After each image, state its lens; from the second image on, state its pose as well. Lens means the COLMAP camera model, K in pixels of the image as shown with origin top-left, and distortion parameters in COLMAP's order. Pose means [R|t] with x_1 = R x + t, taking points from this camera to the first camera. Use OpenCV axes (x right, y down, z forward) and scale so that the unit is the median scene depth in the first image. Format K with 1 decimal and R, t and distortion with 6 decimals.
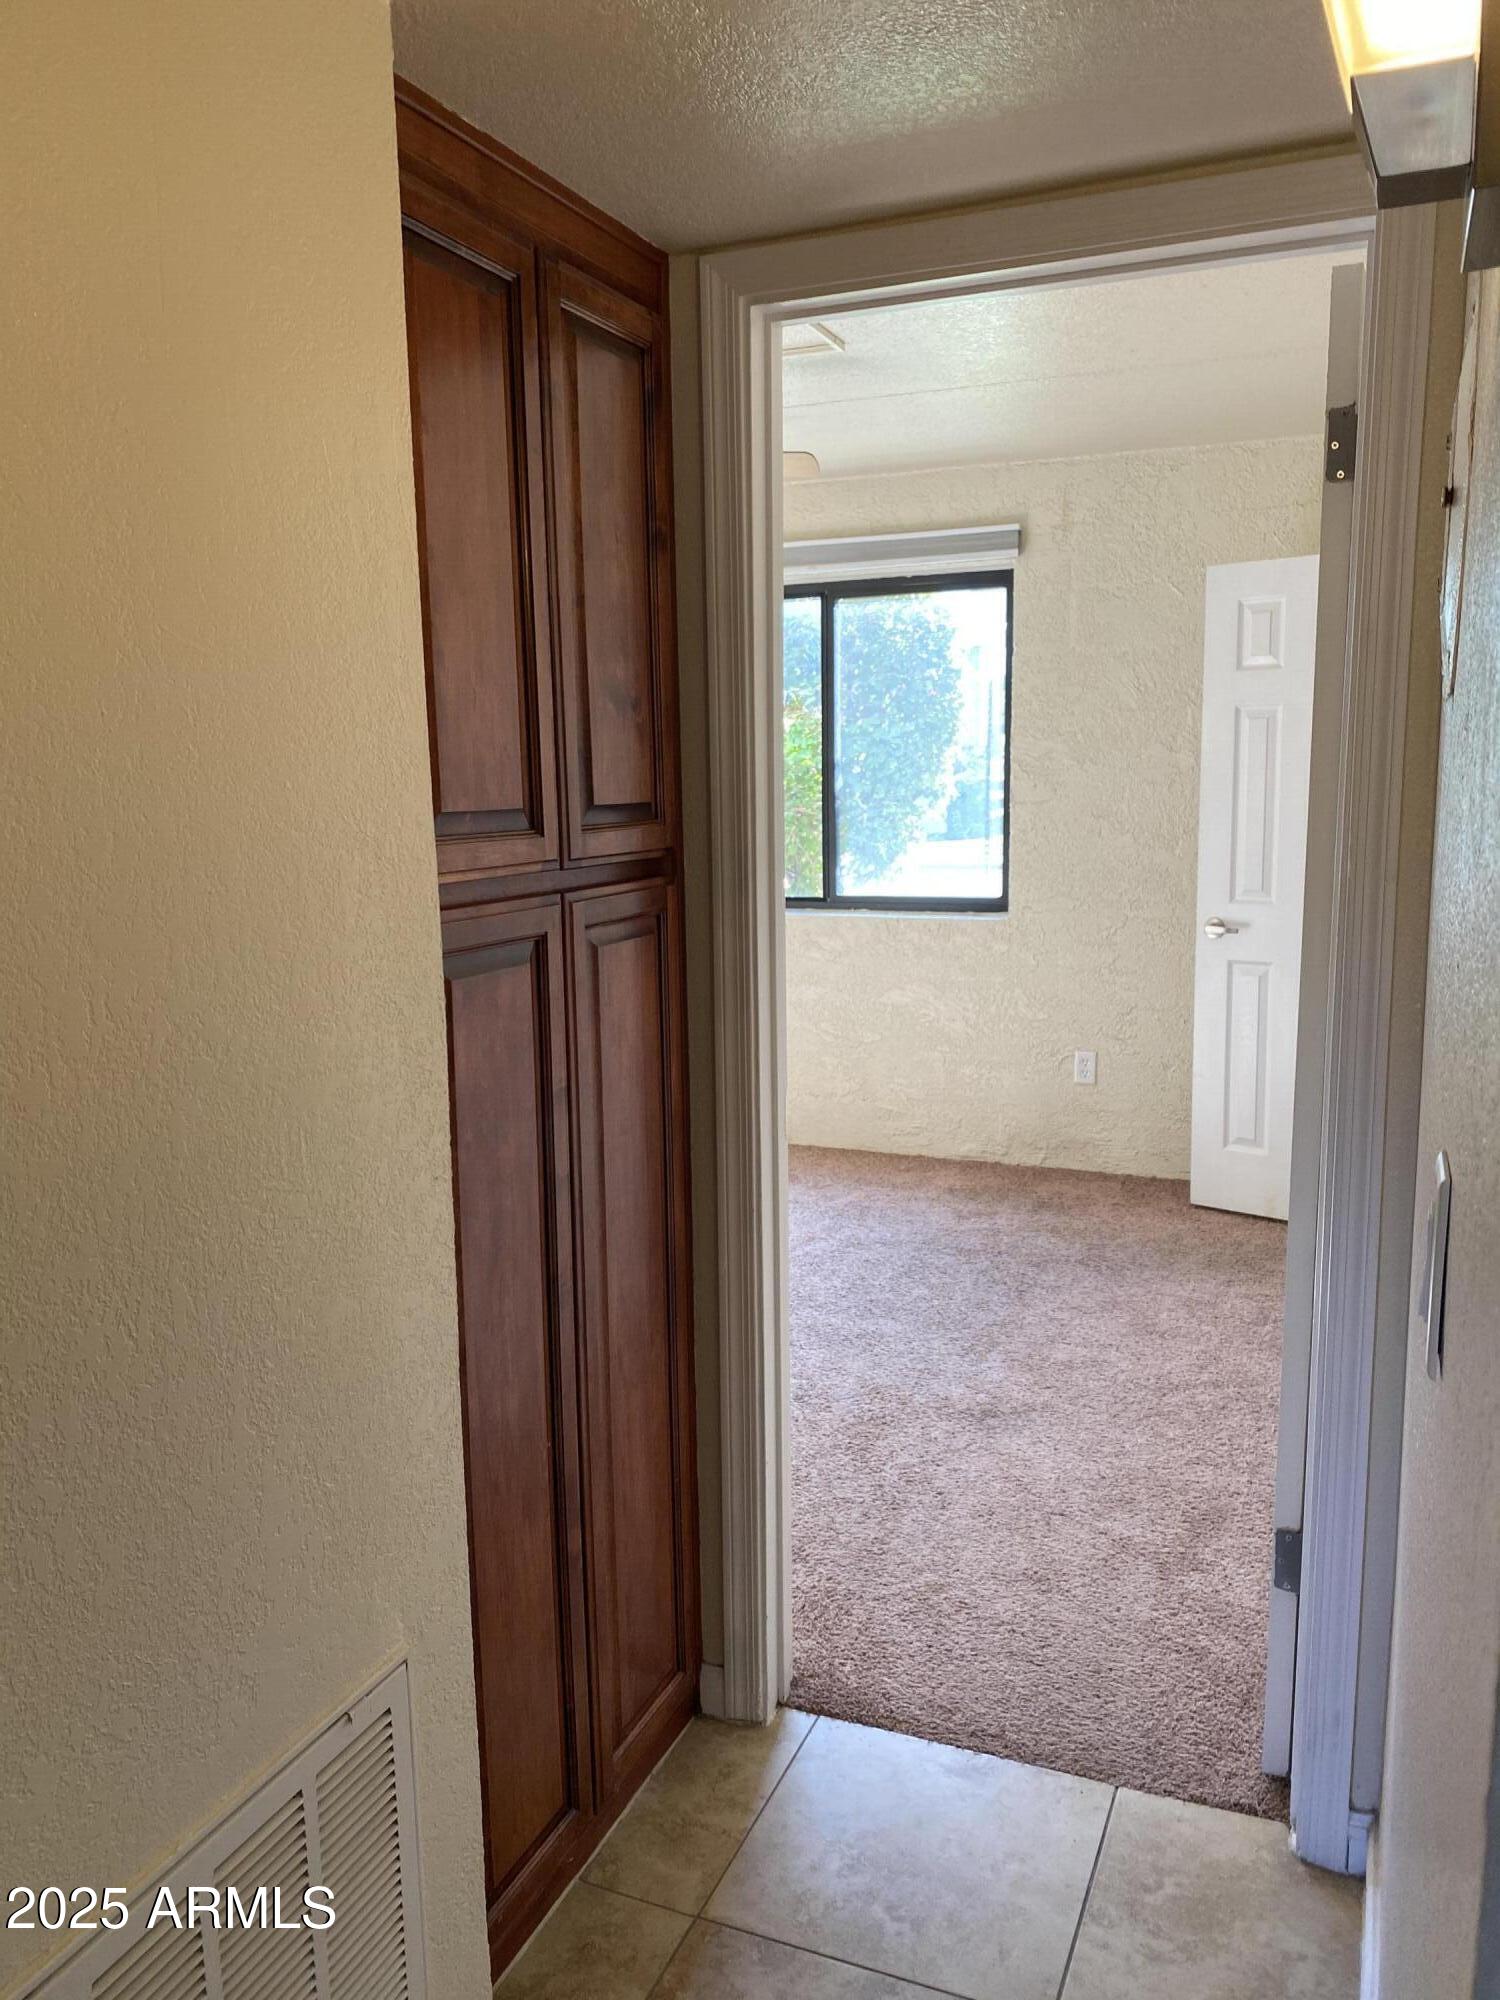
lens RADIAL K [[1504.1, 0, 752.7], [0, 1504.1, 996.6], [0, 0, 1]] dist [0.099538, -0.167017]
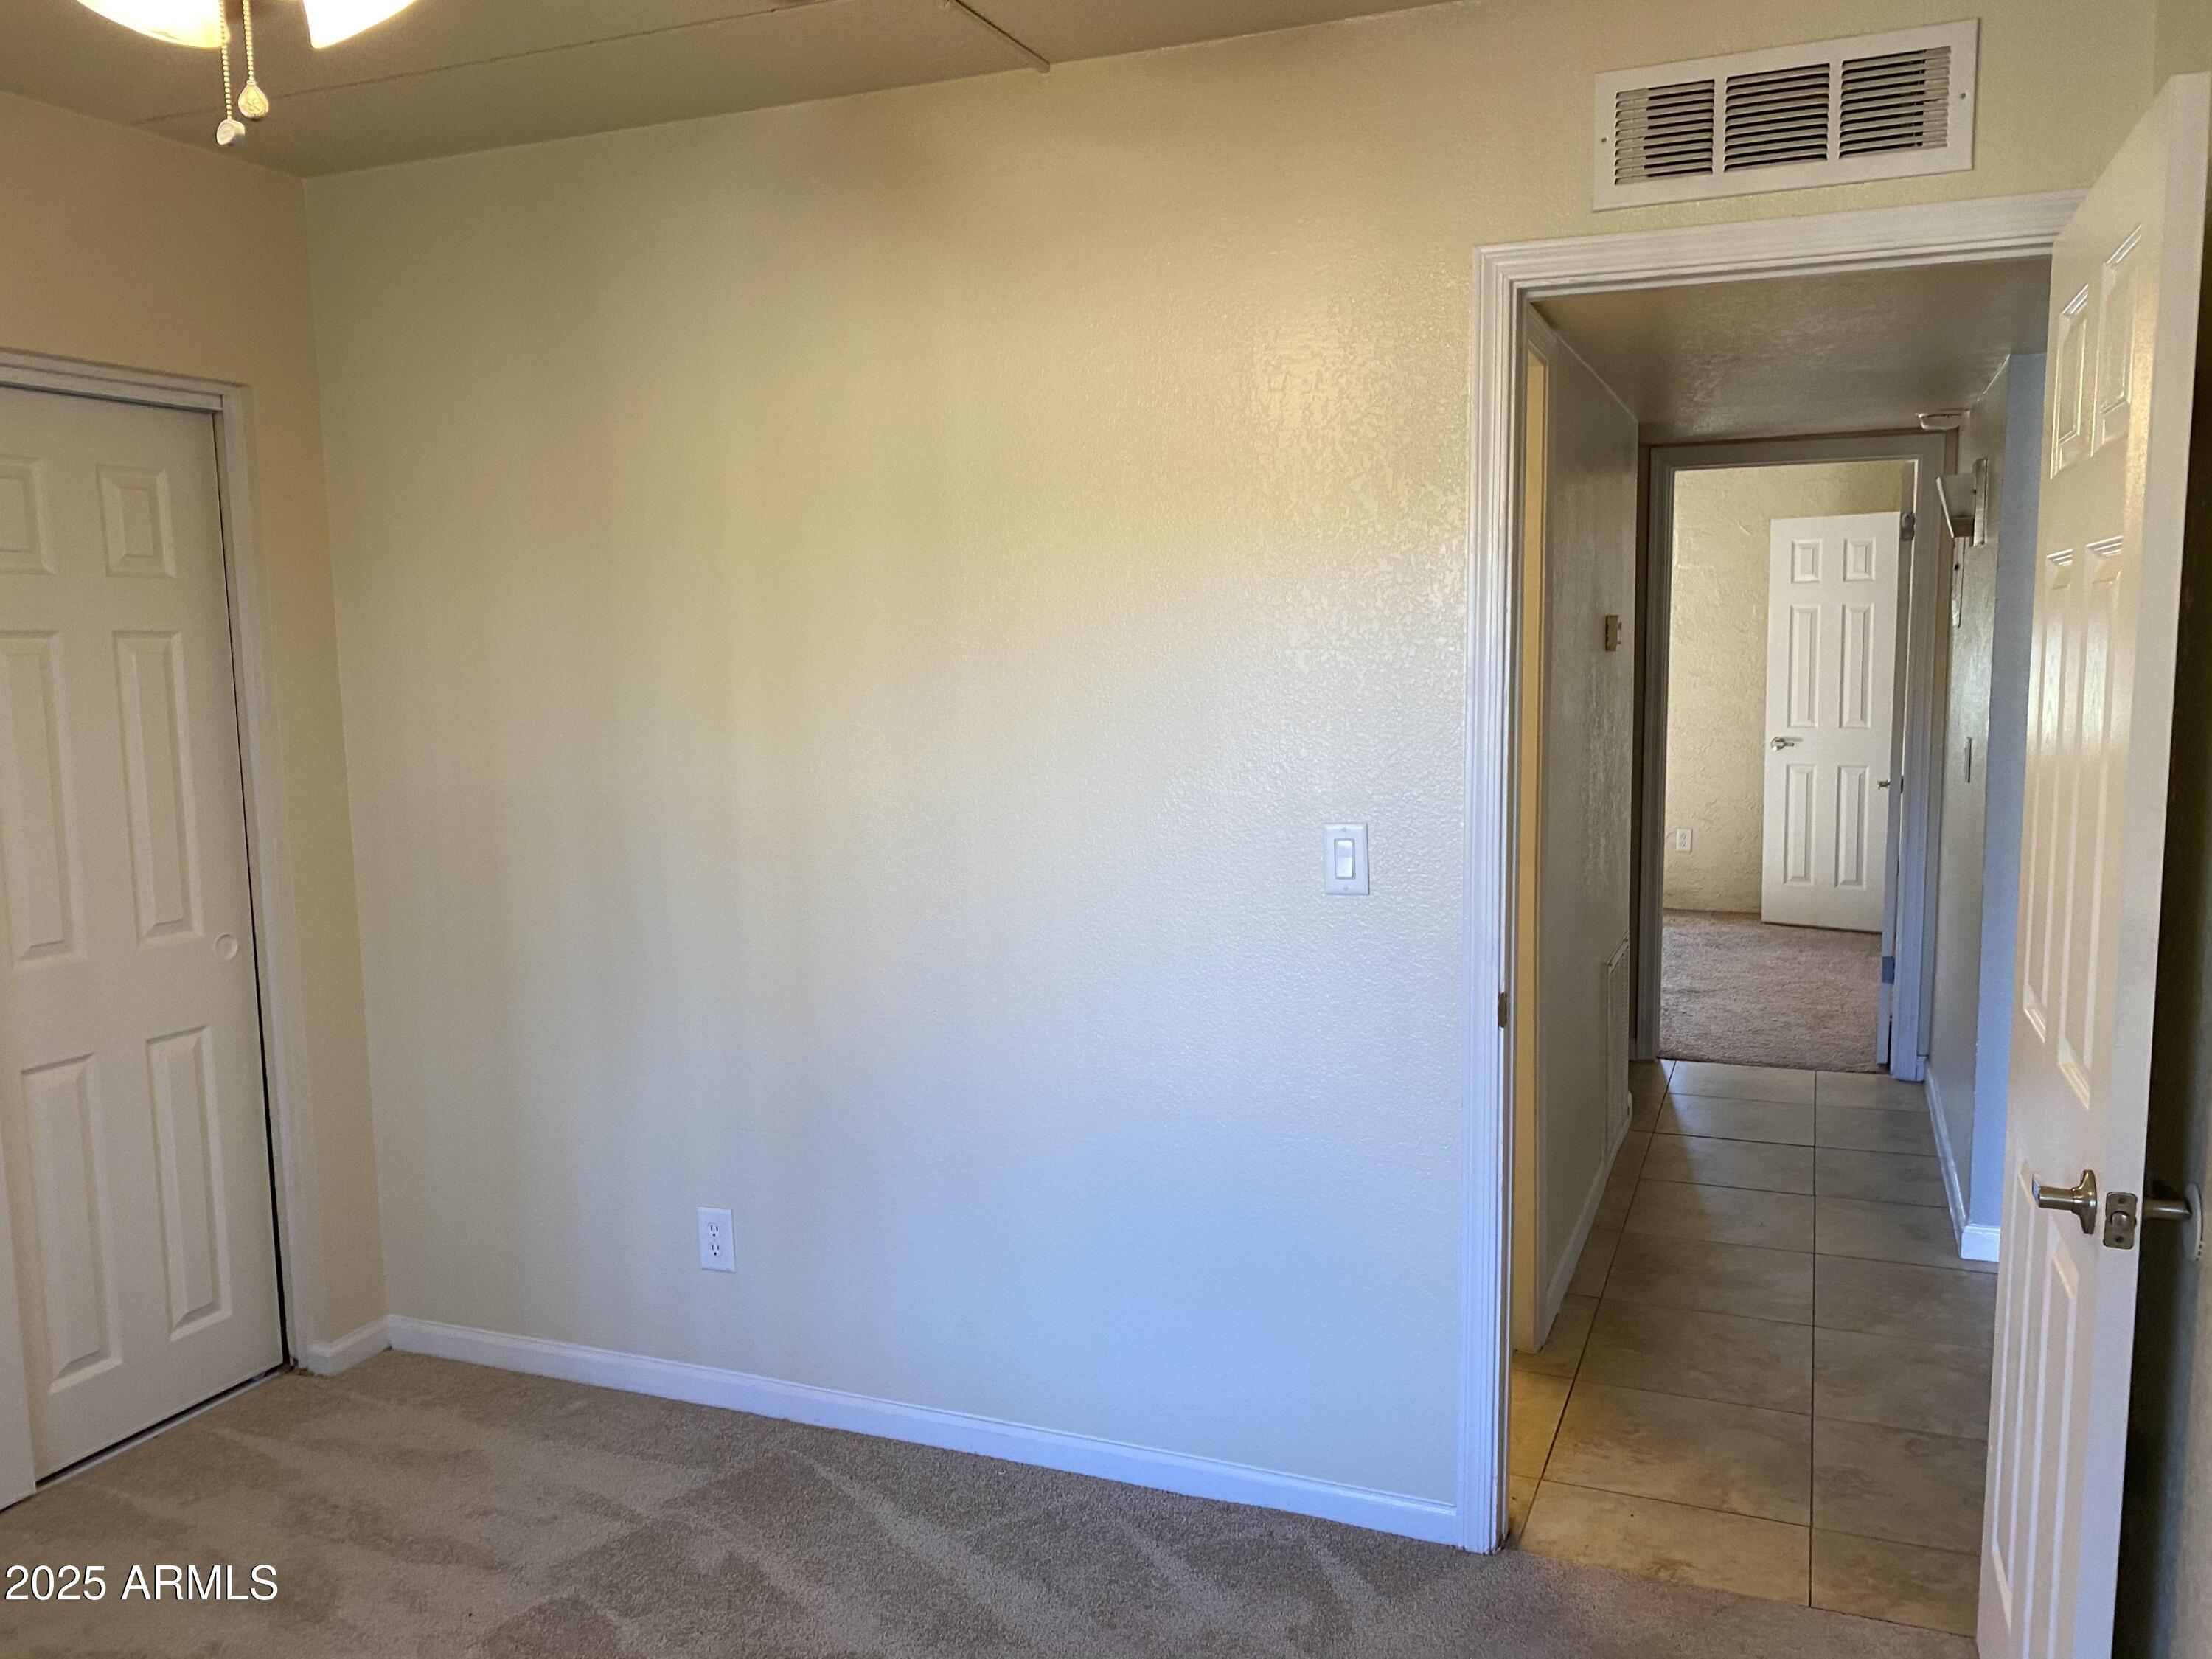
lens RADIAL K [[1692.4, 0, 1148.5], [0, 1692.4, 830.9], [0, 0, 1]] dist [0.037959, 0.002864]
pose [[0.999645, -0.001564, 0.026597, -0.415009], [0.002461, 0.999428, -0.033720, 0.107715], [-0.026529, 0.033773, 0.999077, -0.783676]]
